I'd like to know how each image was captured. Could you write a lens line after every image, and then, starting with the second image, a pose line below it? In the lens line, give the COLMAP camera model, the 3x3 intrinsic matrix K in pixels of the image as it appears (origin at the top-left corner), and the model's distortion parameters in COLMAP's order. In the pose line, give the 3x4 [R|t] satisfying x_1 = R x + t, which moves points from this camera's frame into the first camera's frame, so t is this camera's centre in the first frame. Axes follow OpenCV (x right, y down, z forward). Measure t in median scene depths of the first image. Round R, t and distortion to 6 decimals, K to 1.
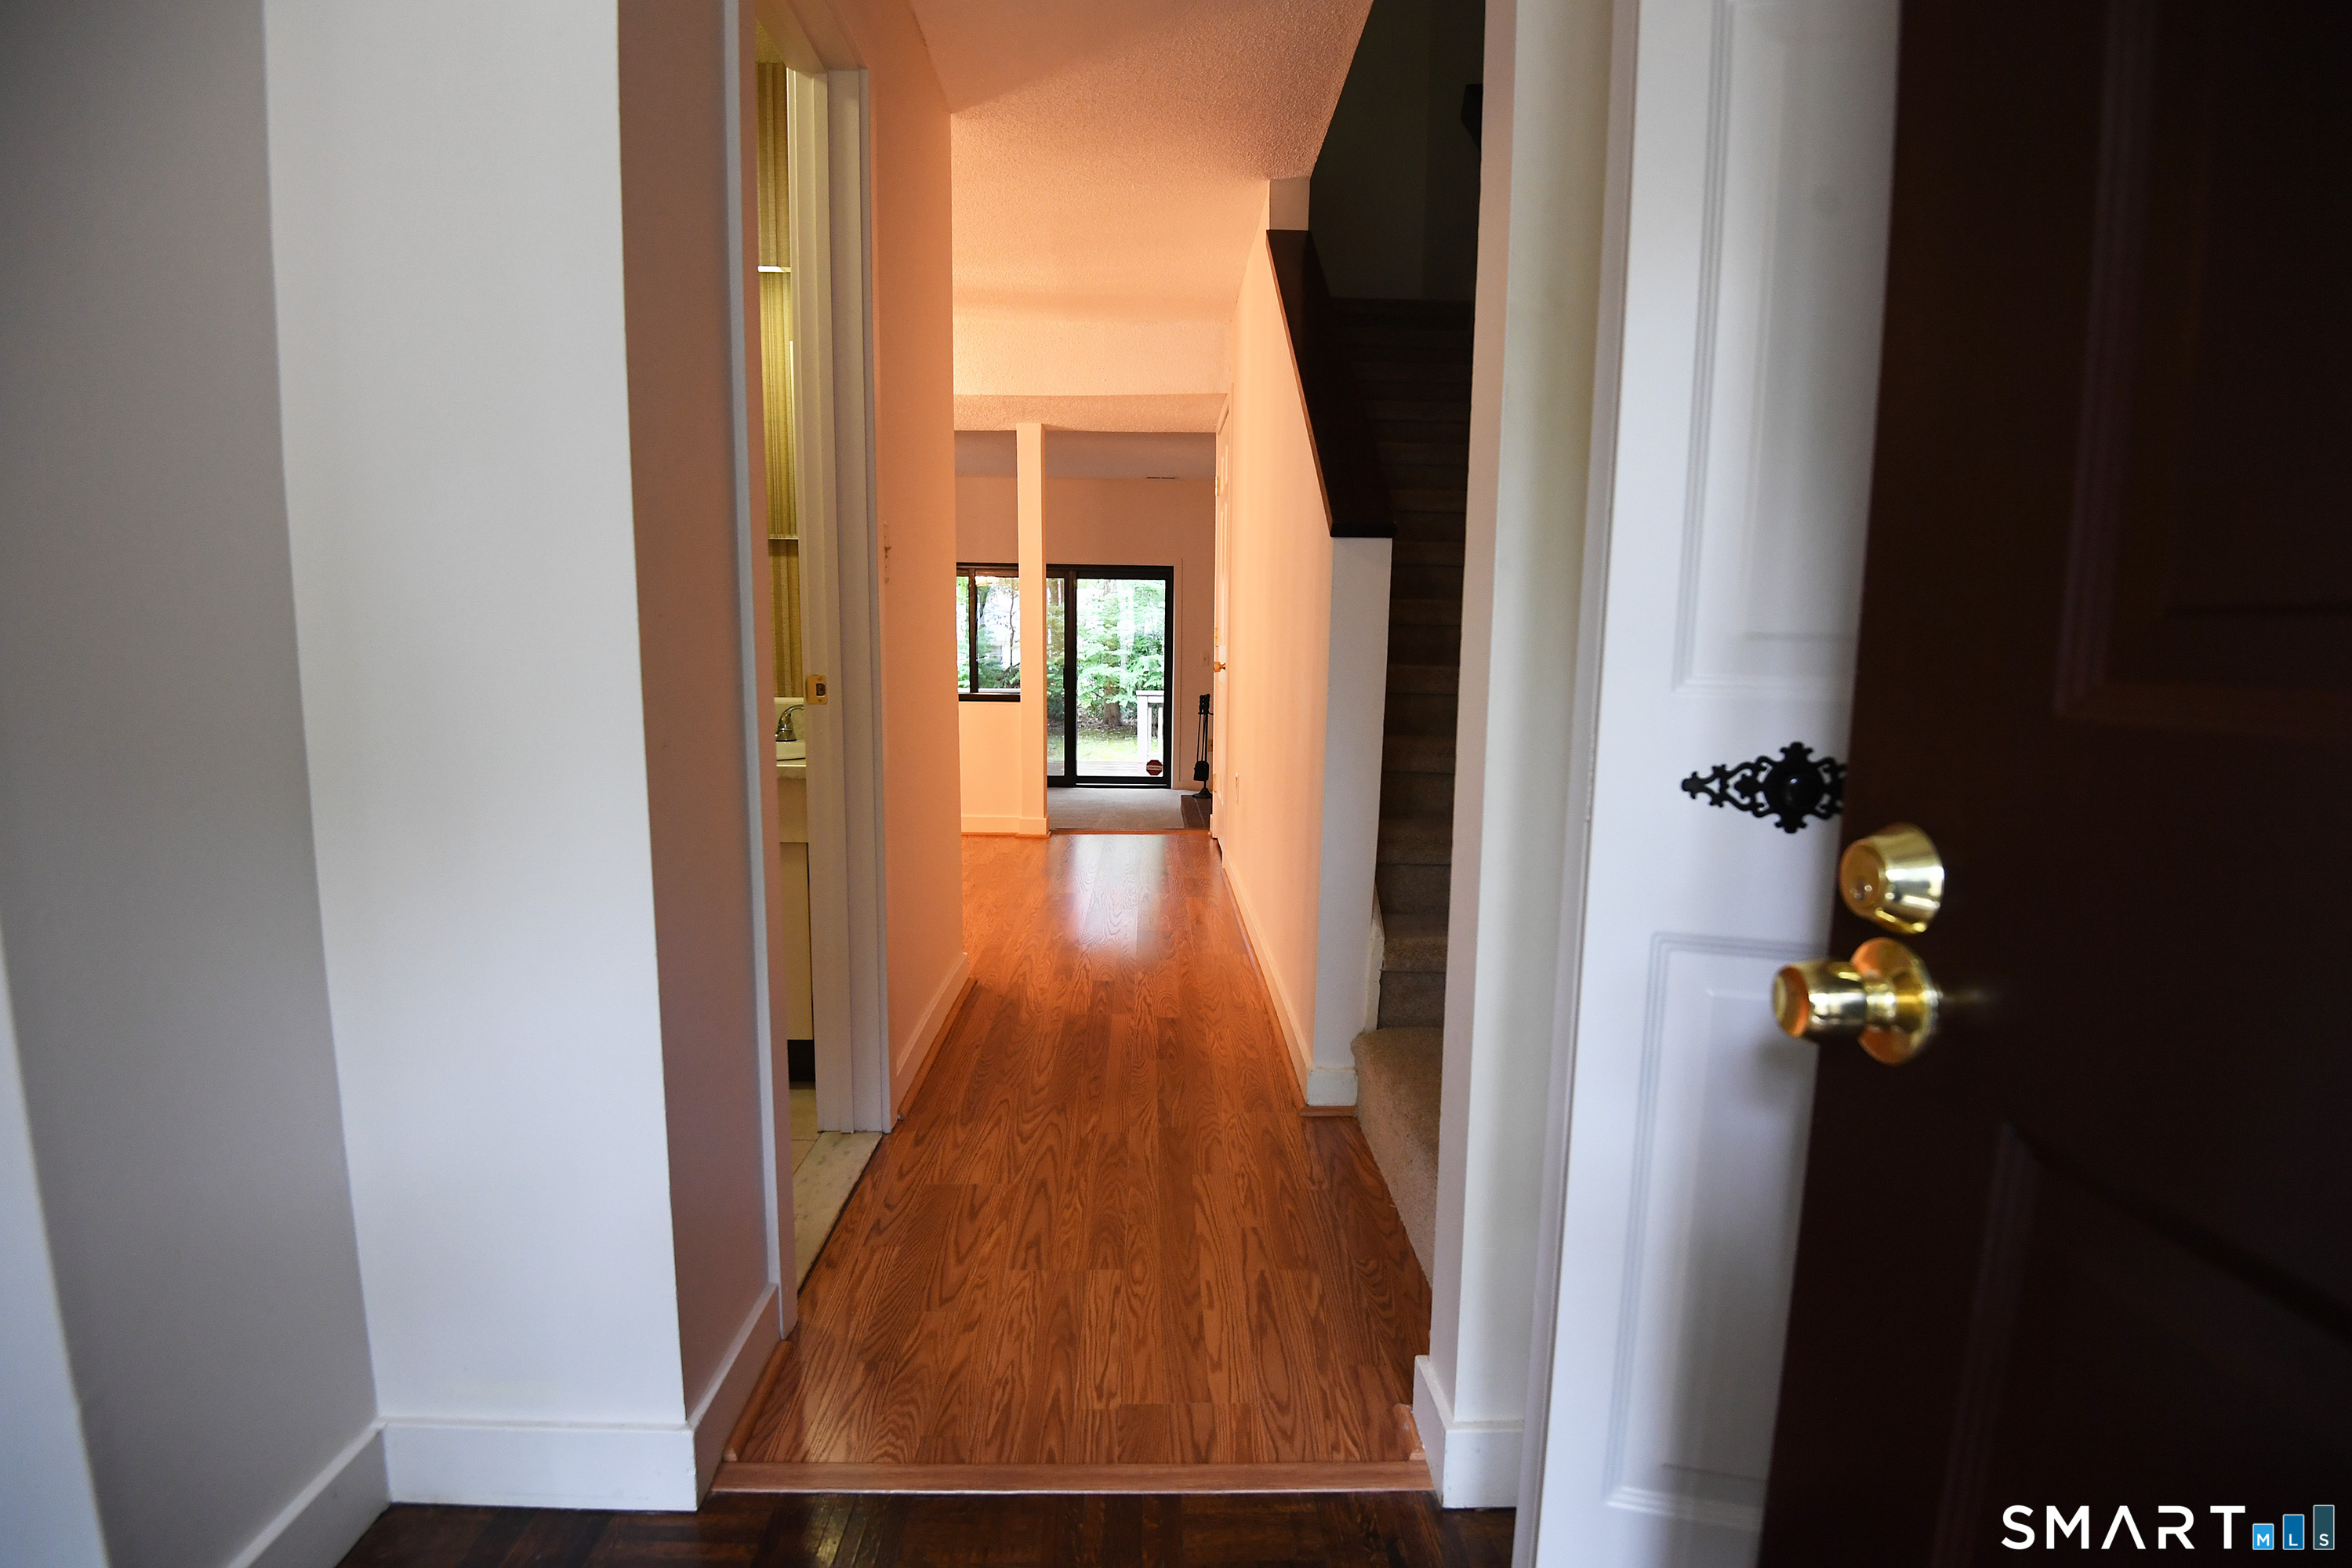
lens RADIAL K [[1085.2, 0, 1172.5], [0, 1085.2, 783.6], [0, 0, 1]] dist [-0.025185, -0.007903]
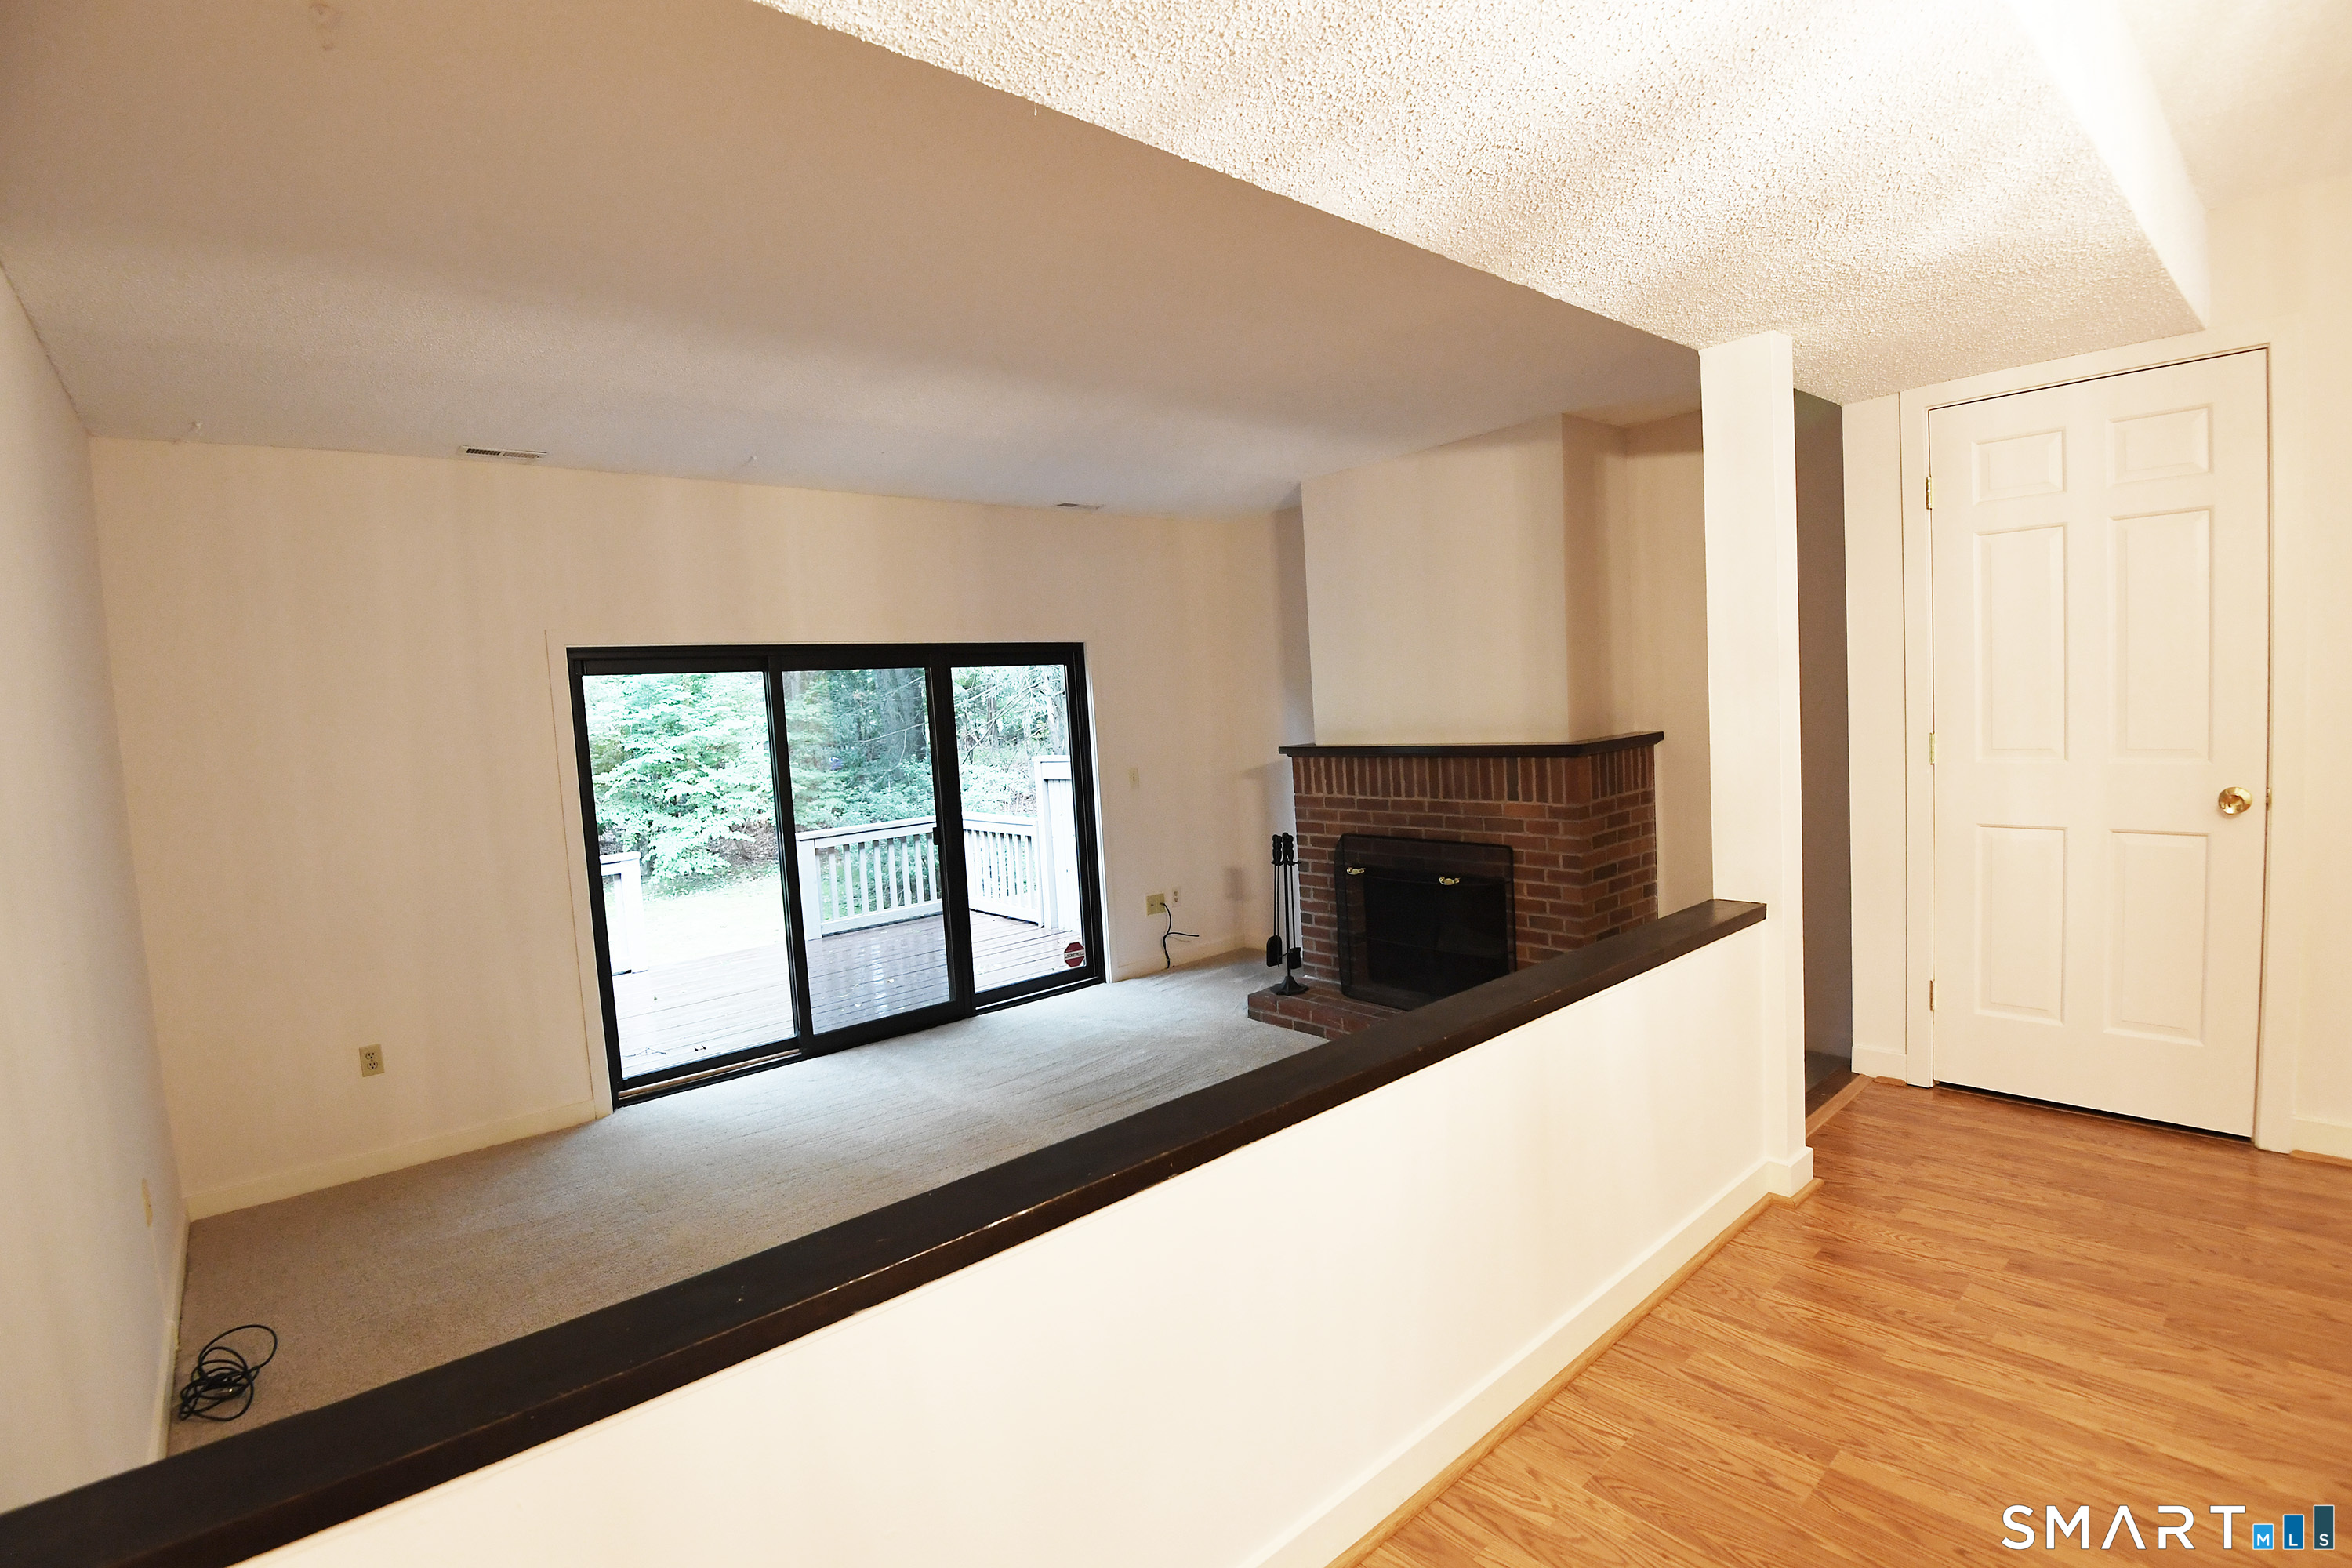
lens RADIAL K [[1085.2, 0, 1165.2], [0, 1085.2, 785.4], [0, 0, 1]] dist [-0.025185, -0.007903]
pose [[0.772898, -0.101798, 0.626311, -0.365725], [0.144656, 0.989324, -0.017711, -0.094130], [-0.617821, 0.104288, 0.779372, 0.457387]]
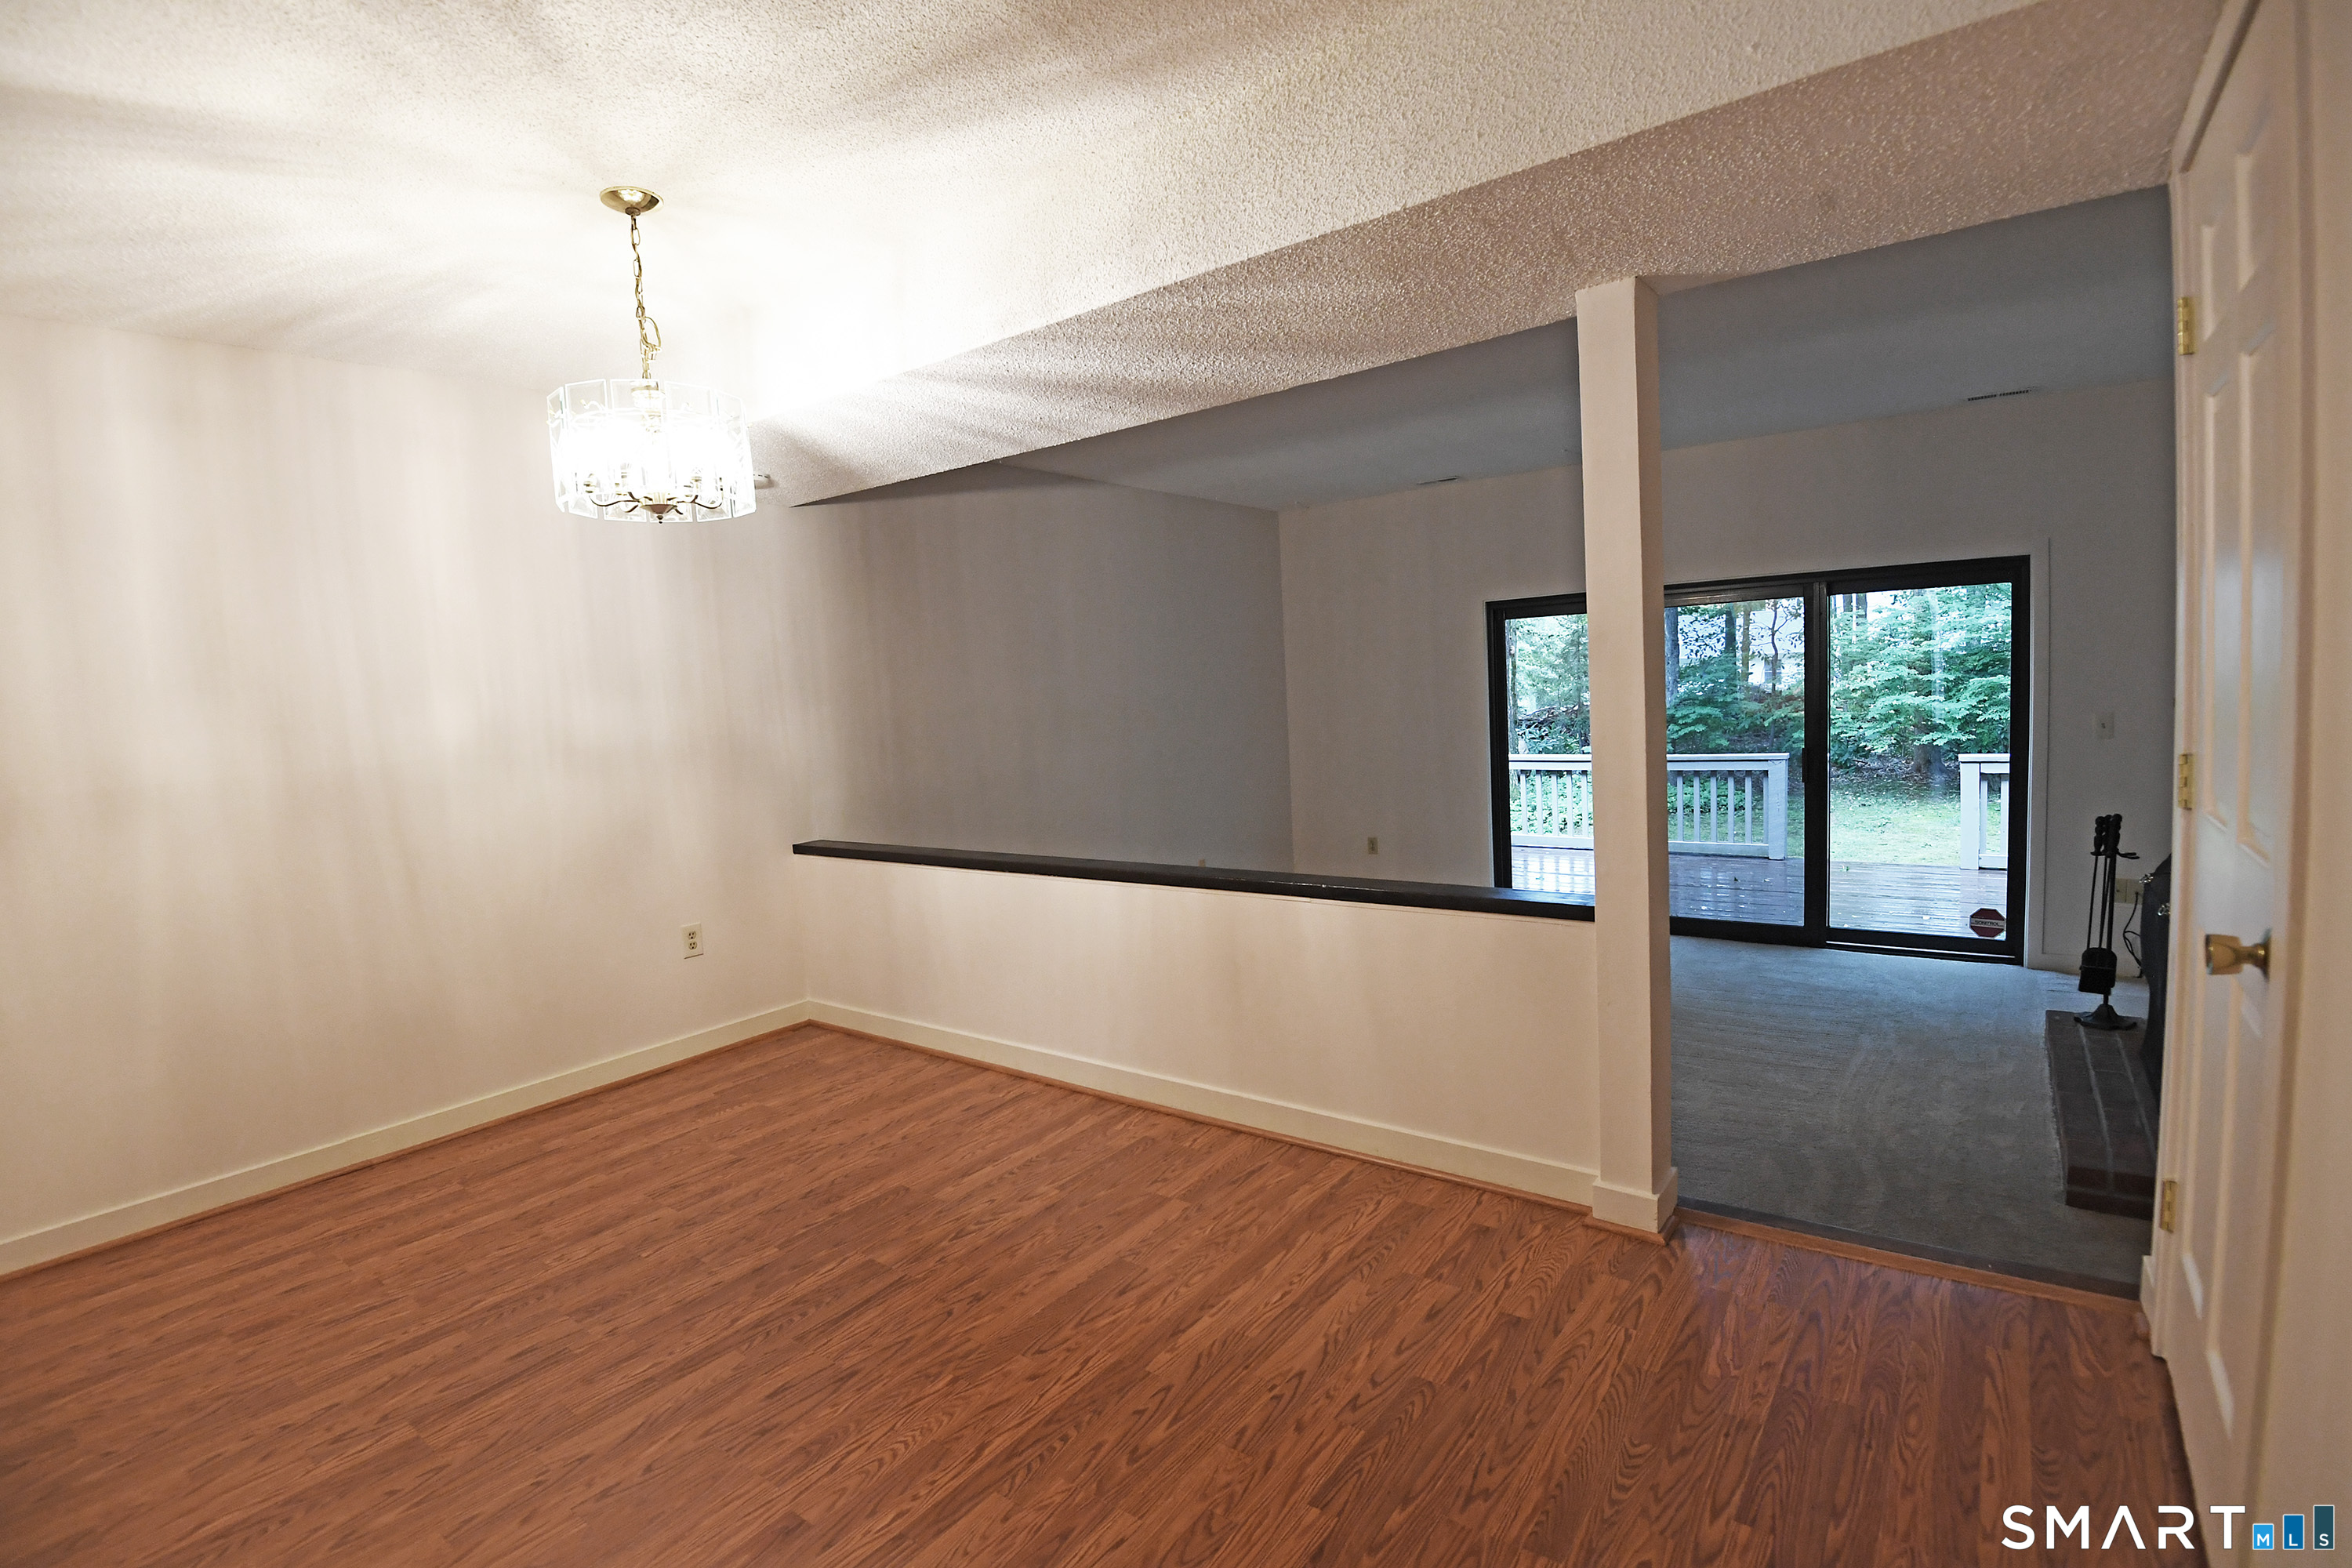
lens RADIAL K [[1085.2, 0, 1172.3], [0, 1085.2, 776.1], [0, 0, 1]] dist [-0.025185, -0.007903]
pose [[0.779941, 0.000516, -0.625853, -0.000829], [-0.017038, 0.999647, -0.020409, -0.070909], [0.625621, 0.026582, 0.779674, 0.316433]]
